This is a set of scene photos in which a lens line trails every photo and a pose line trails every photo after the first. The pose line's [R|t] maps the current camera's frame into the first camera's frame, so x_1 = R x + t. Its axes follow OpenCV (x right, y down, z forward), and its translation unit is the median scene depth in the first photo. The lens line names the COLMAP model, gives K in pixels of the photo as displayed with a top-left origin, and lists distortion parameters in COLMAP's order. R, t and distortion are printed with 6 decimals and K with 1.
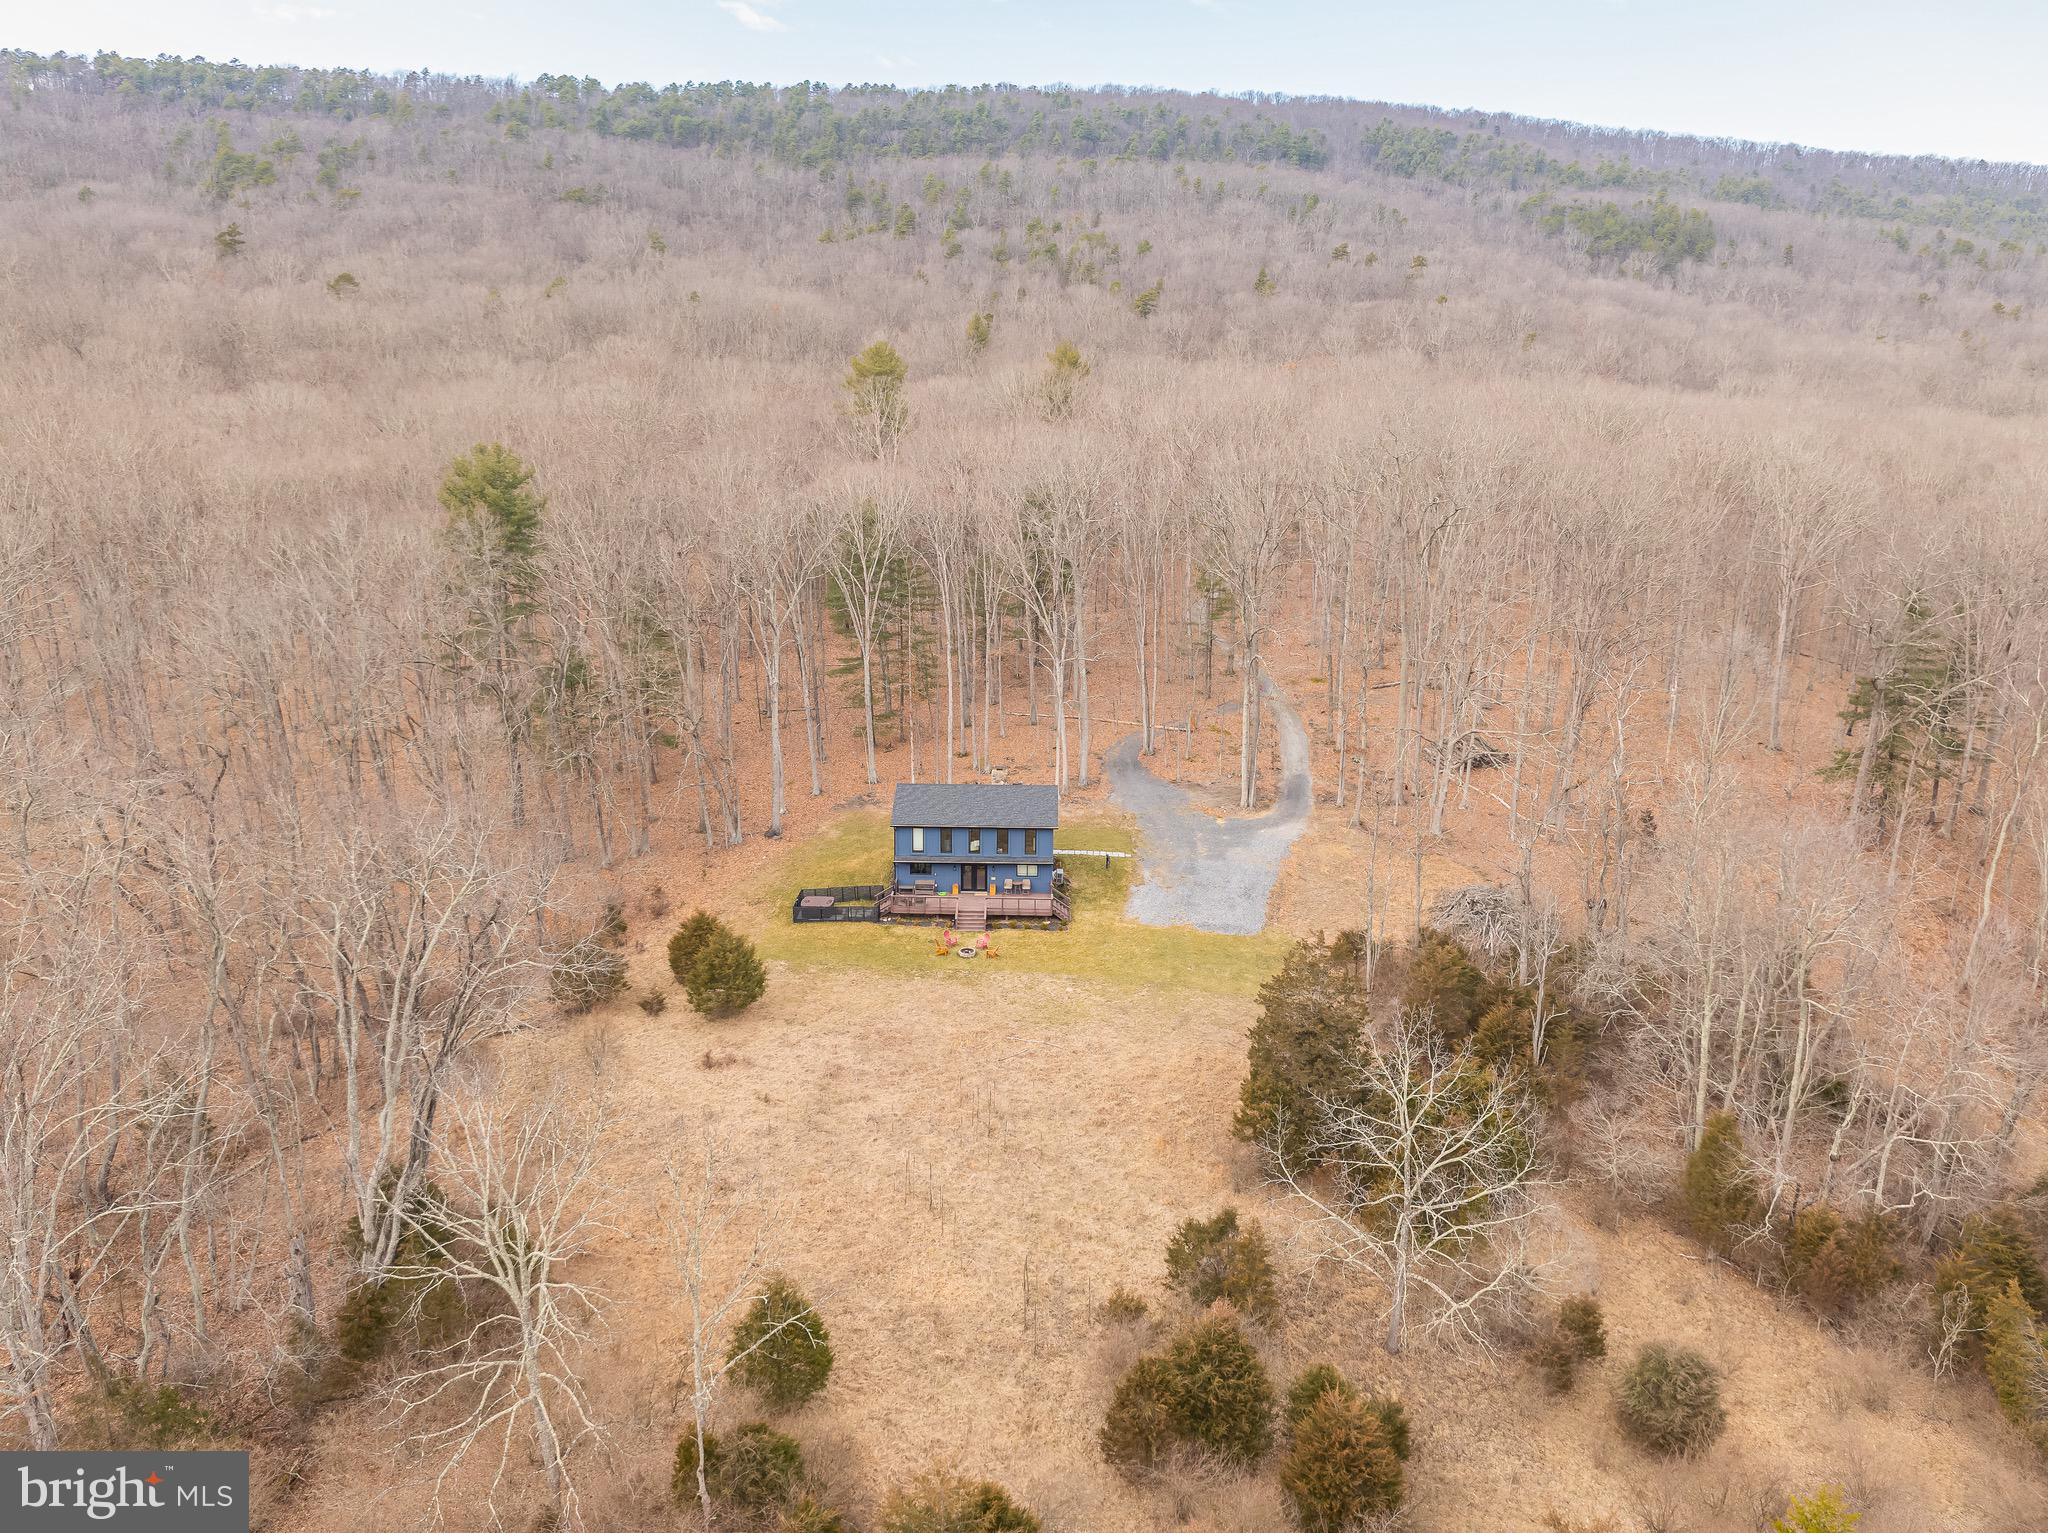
lens RADIAL K [[1453.7, 0, 1030.8], [0, 1453.7, 759.1], [0, 0, 1]] dist [-0.020367, -0.026008]
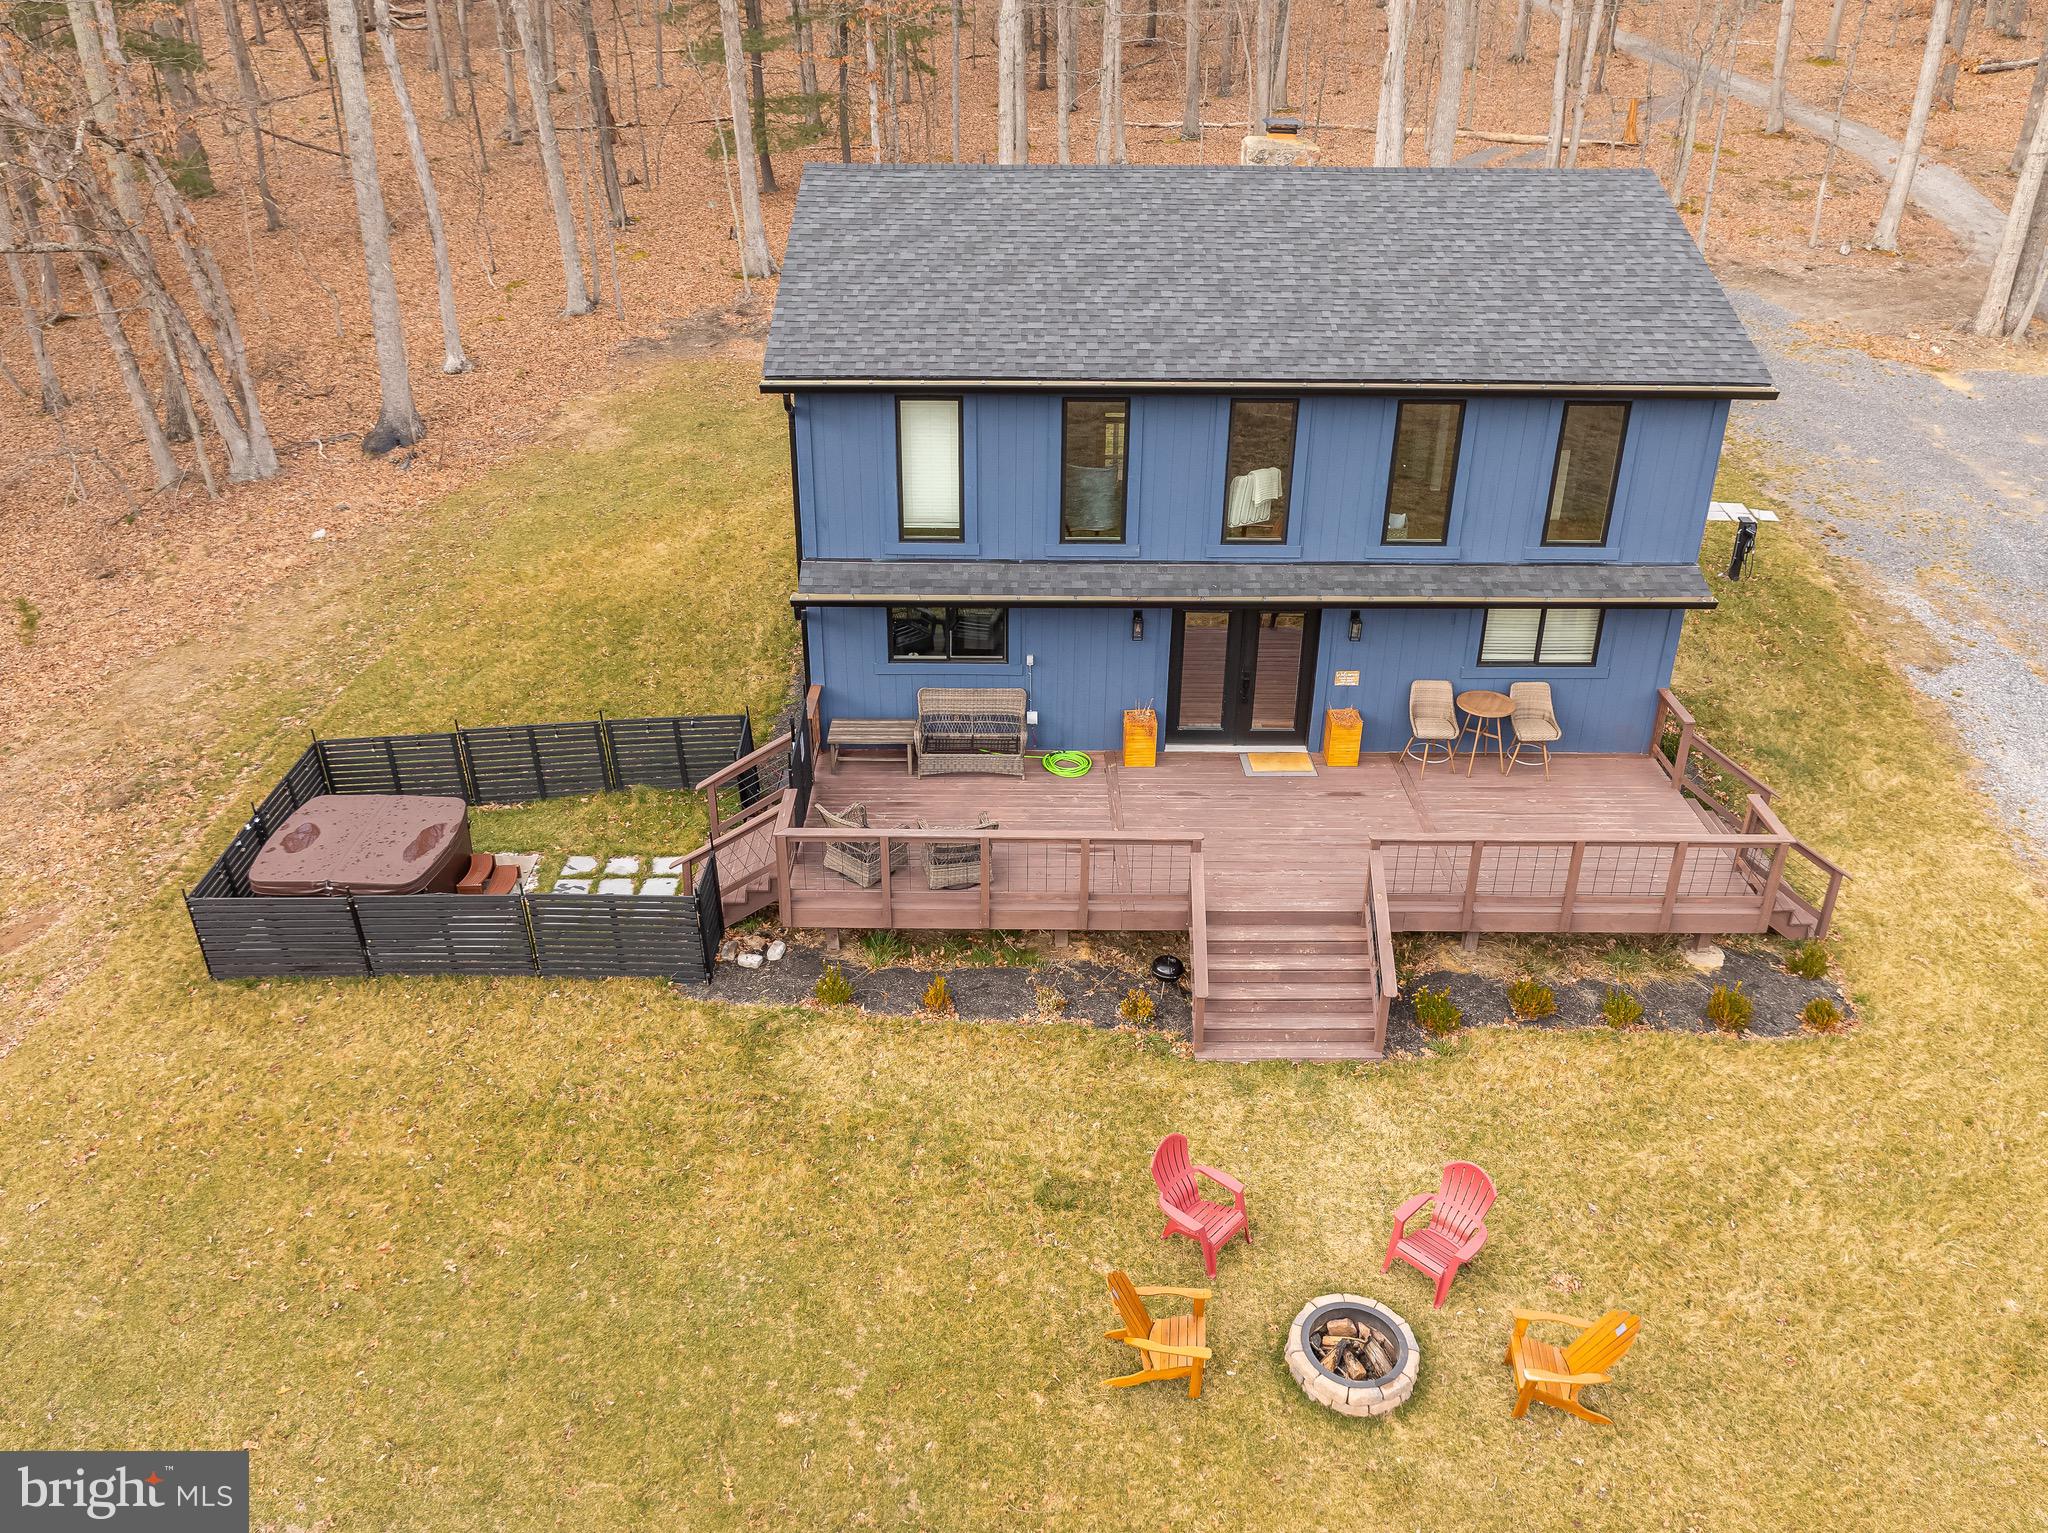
lens RADIAL K [[1453.7, 0, 1030.8], [0, 1453.7, 759.1], [0, 0, 1]] dist [-0.020367, -0.026008]
pose [[0.999742, -0.012795, 0.018791, -0.069274], [0.007334, 0.963908, 0.266134, 0.043304], [-0.021518, -0.265928, 0.963753, 0.824800]]
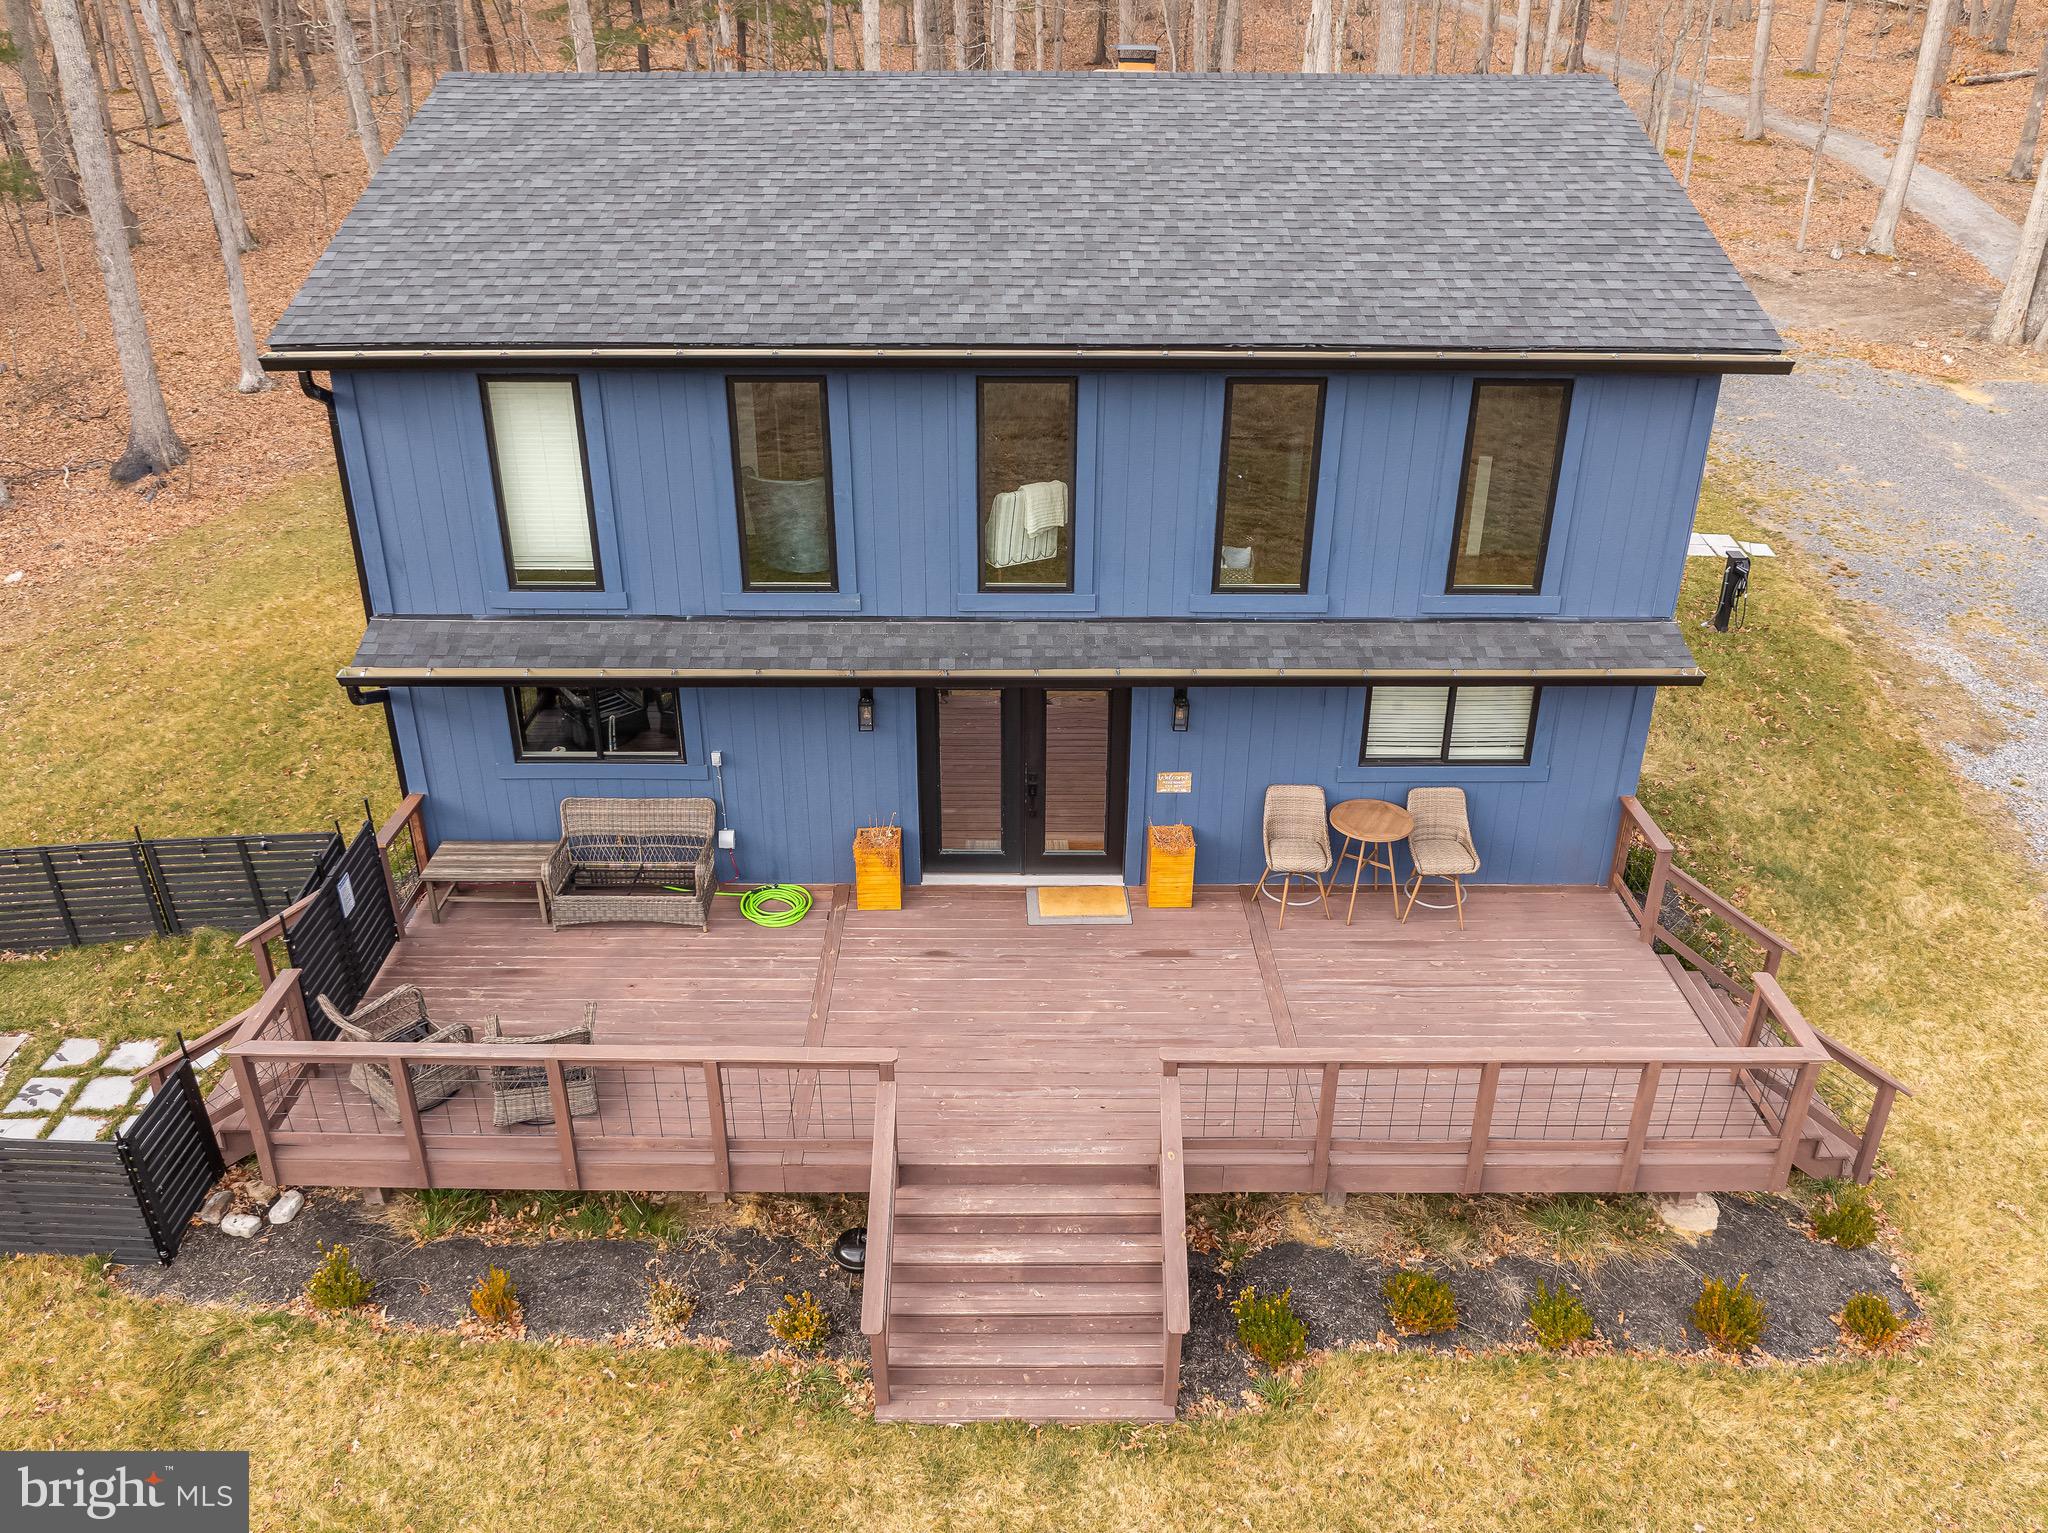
lens RADIAL K [[1443.6, 0, 1024.0], [0, 1443.6, 766.5], [0, 0, 1]] dist [-0.036170, 0.004027]
pose [[0.999617, -0.014988, 0.023274, -0.041957], [0.008749, 0.968705, 0.248060, 0.049556], [-0.026263, -0.247761, 0.968465, 0.881032]]
